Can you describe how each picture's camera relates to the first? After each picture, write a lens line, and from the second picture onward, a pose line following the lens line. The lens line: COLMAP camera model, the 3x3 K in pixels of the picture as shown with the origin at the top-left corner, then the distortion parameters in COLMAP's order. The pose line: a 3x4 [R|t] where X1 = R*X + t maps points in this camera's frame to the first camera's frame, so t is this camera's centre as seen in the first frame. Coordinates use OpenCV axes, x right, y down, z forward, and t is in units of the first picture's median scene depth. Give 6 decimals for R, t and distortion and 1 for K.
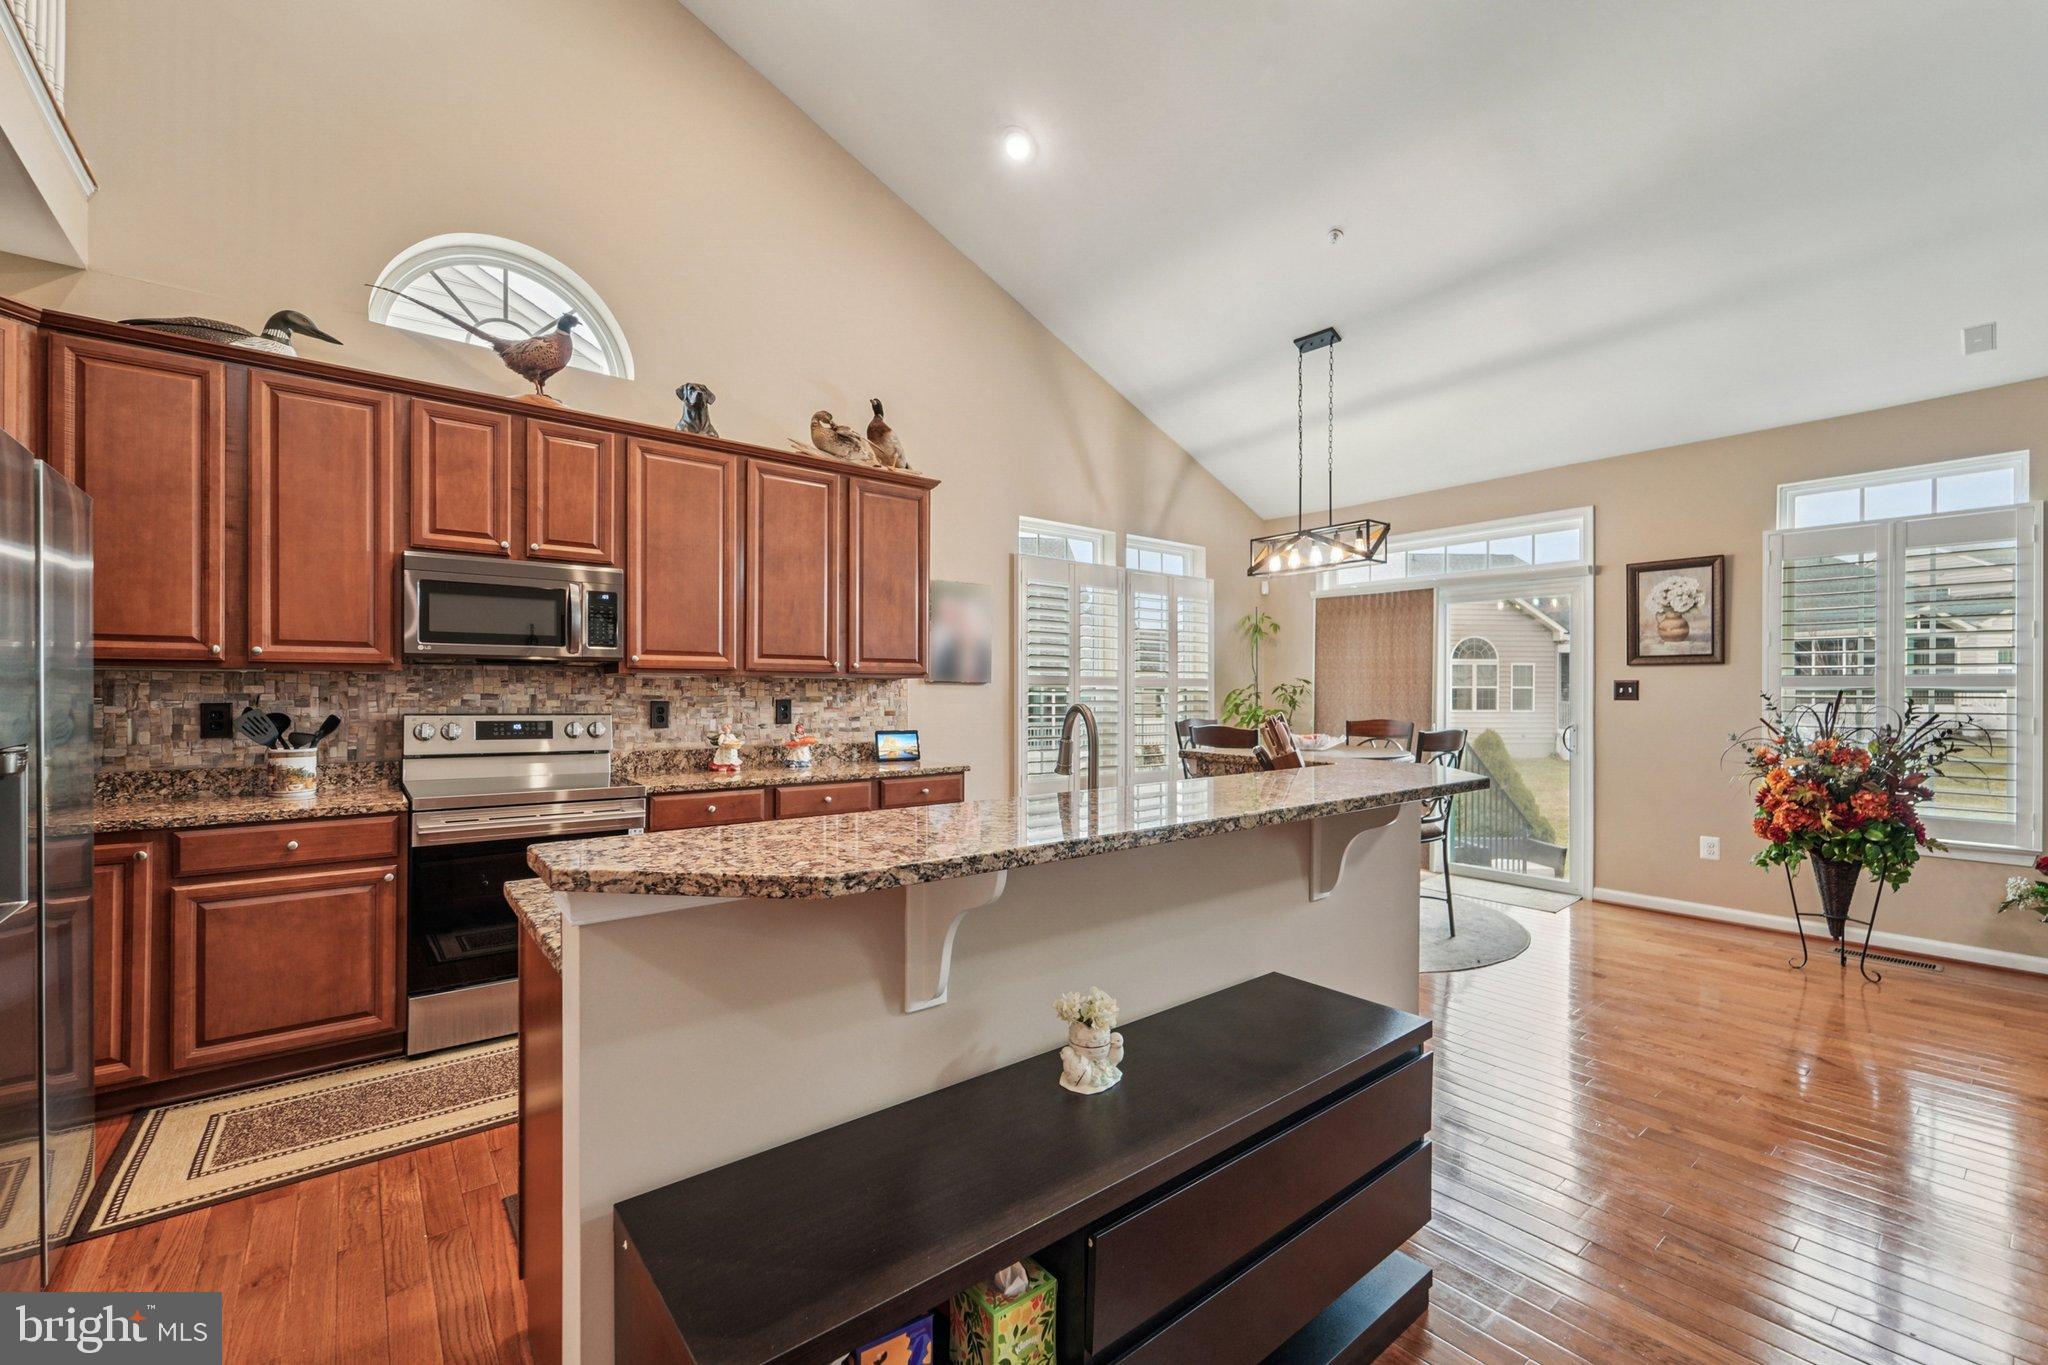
lens RADIAL K [[838.2, 0, 1016.4], [0, 838.2, 692.0], [0, 0, 1]] dist [0.004665, -0.001862]
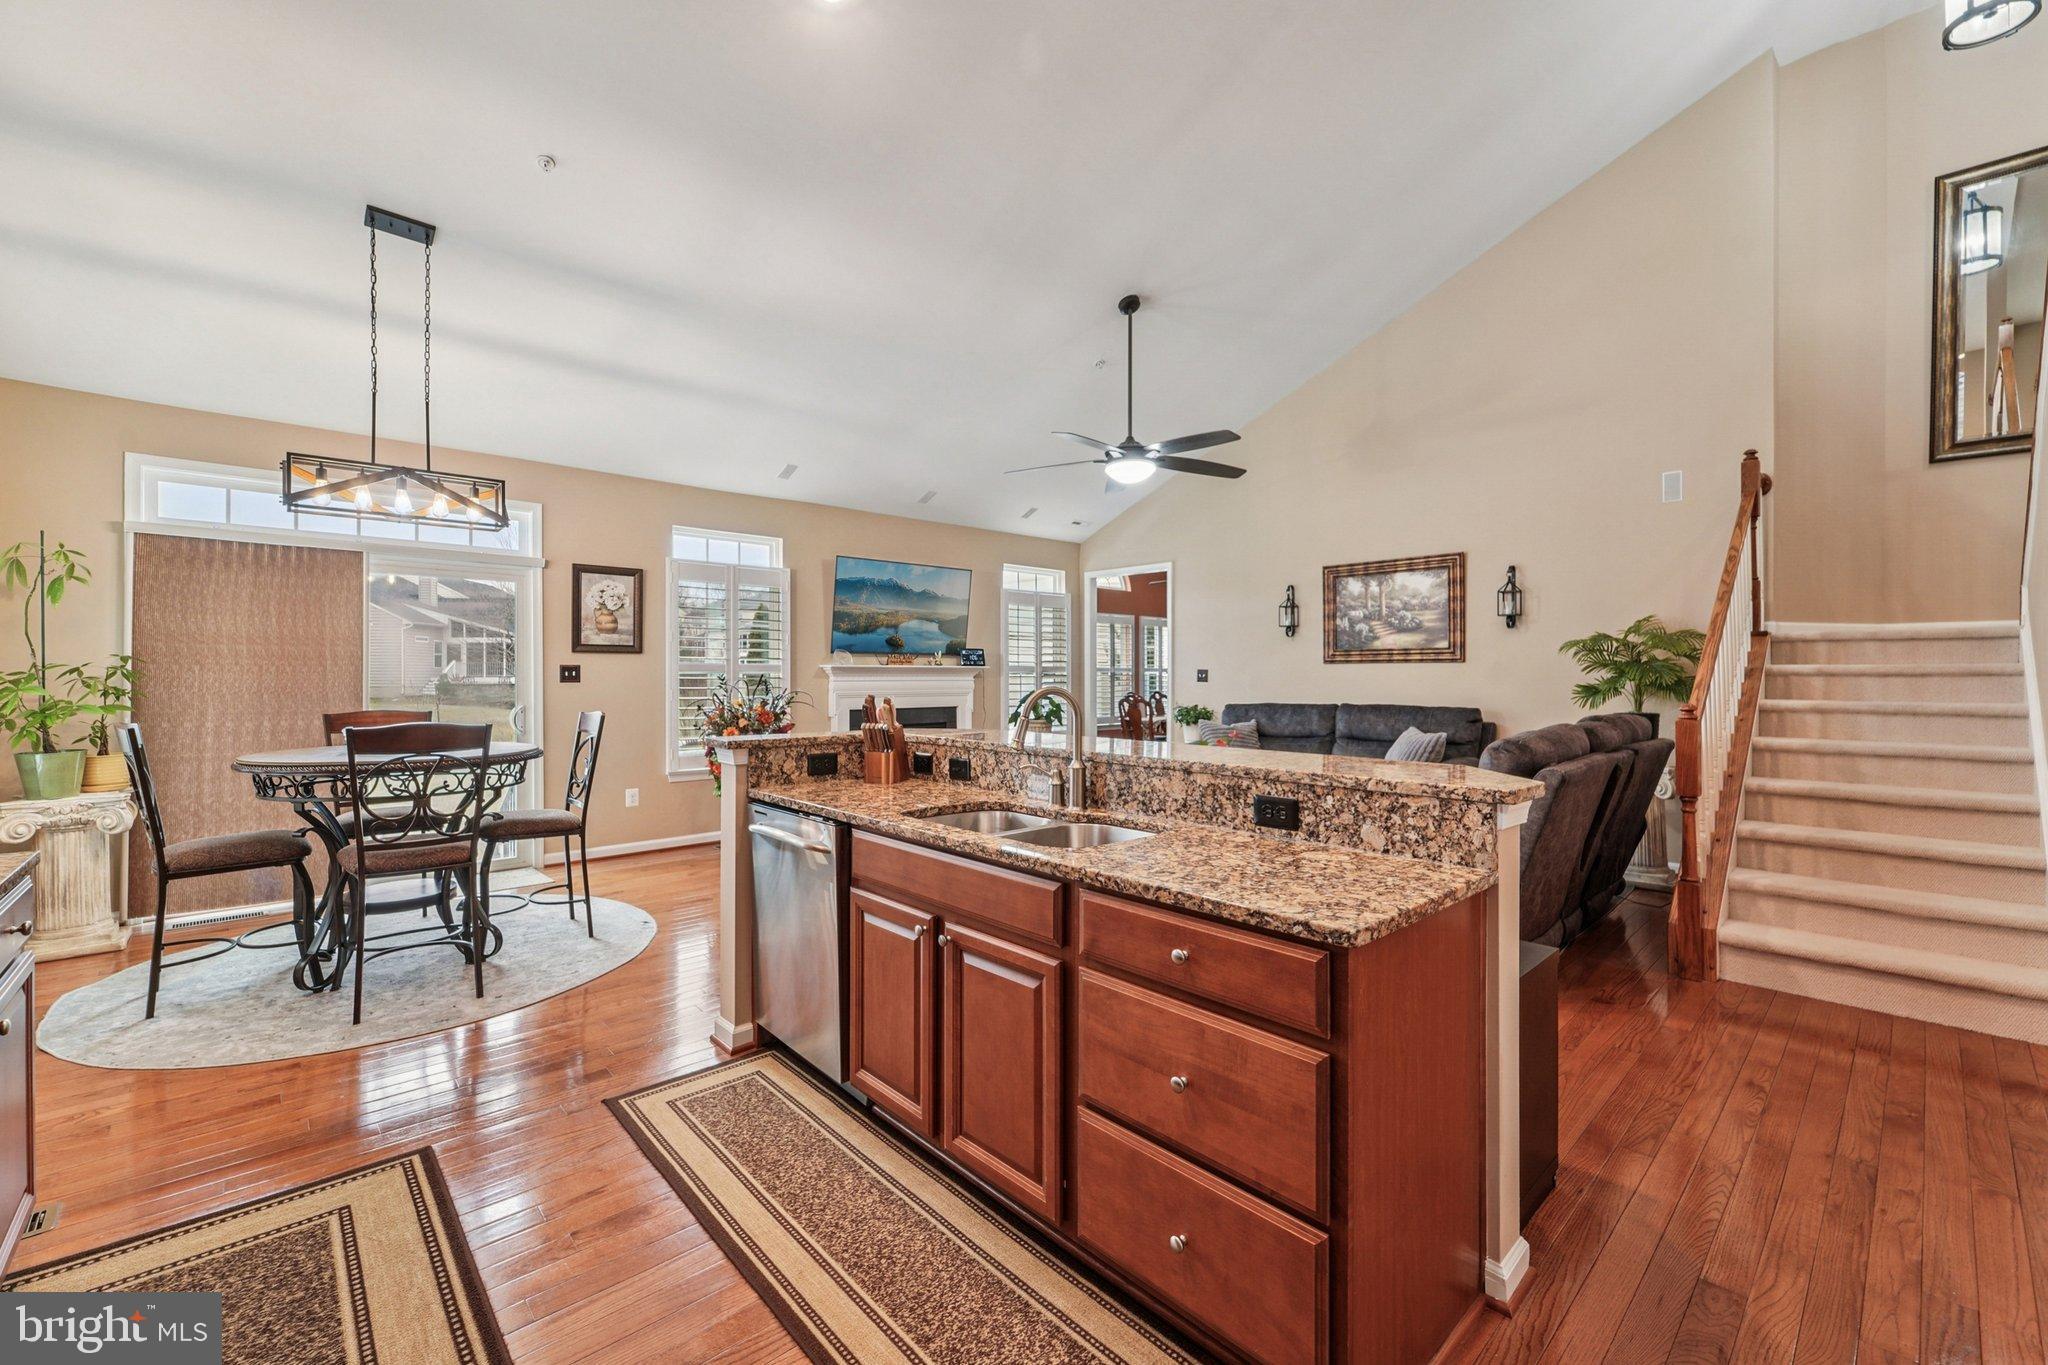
lens RADIAL K [[838.2, 0, 1034.3], [0, 838.2, 676.9], [0, 0, 1]] dist [0.004665, -0.001862]
pose [[-0.078199, -0.004186, 0.996929, -0.576657], [0.001654, 0.999989, 0.004329, -0.002226], [-0.996936, 0.001987, -0.078191, 0.583417]]
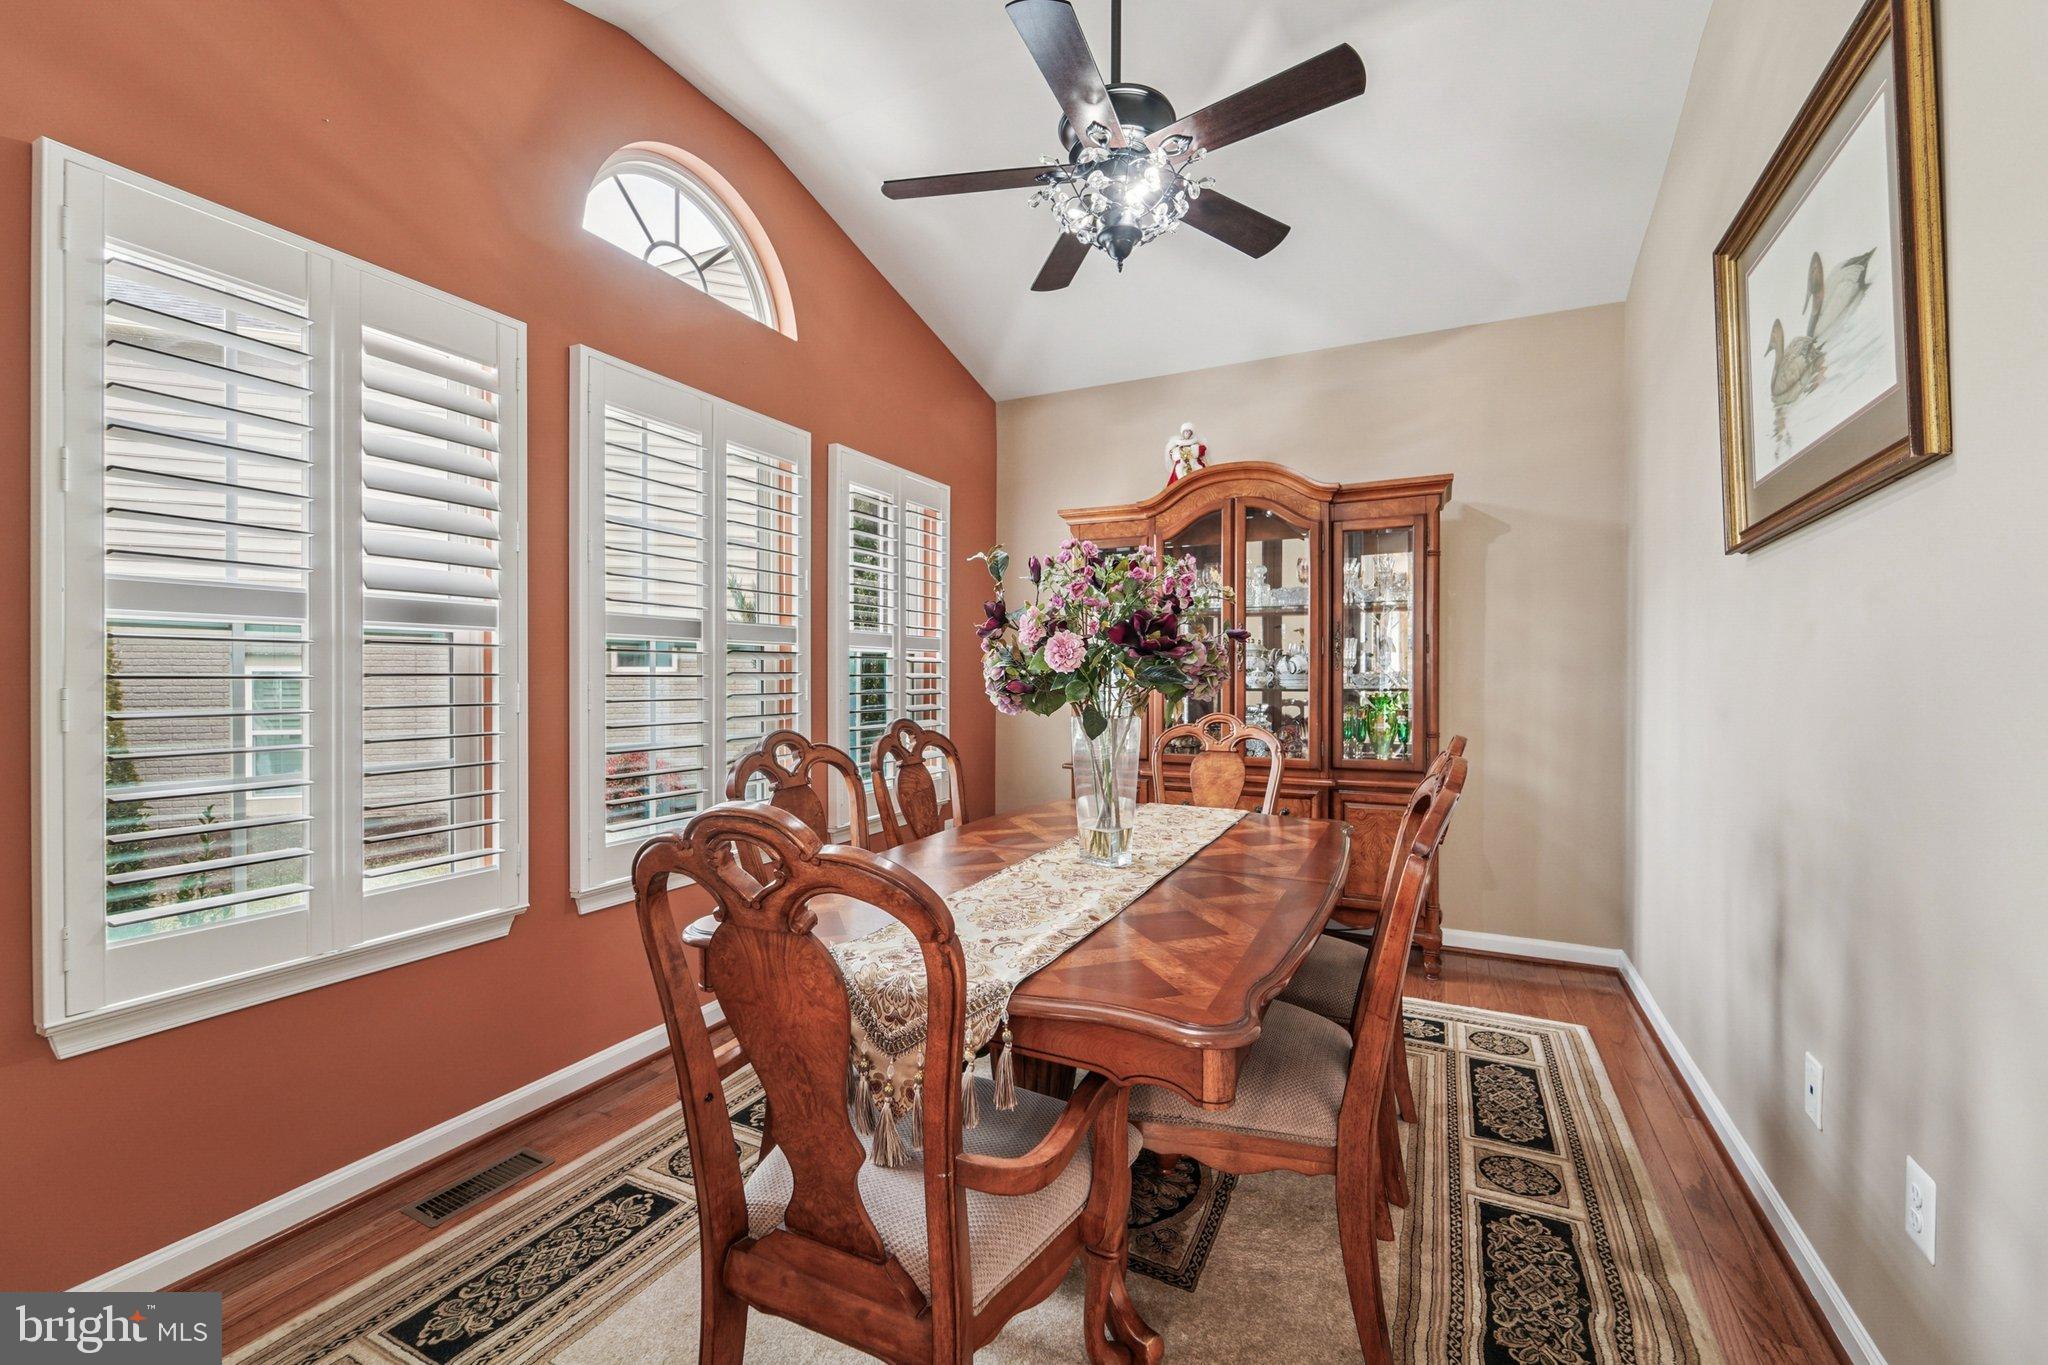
lens RADIAL K [[838.2, 0, 1037.6], [0, 838.2, 678.7], [0, 0, 1]] dist [0.004665, -0.001862]
pose [[-0.432587, -0.010858, 0.901527, 1.563059], [-0.005119, 0.999941, 0.009587, 0.020033], [-0.901578, -0.000468, -0.432617, 0.143916]]
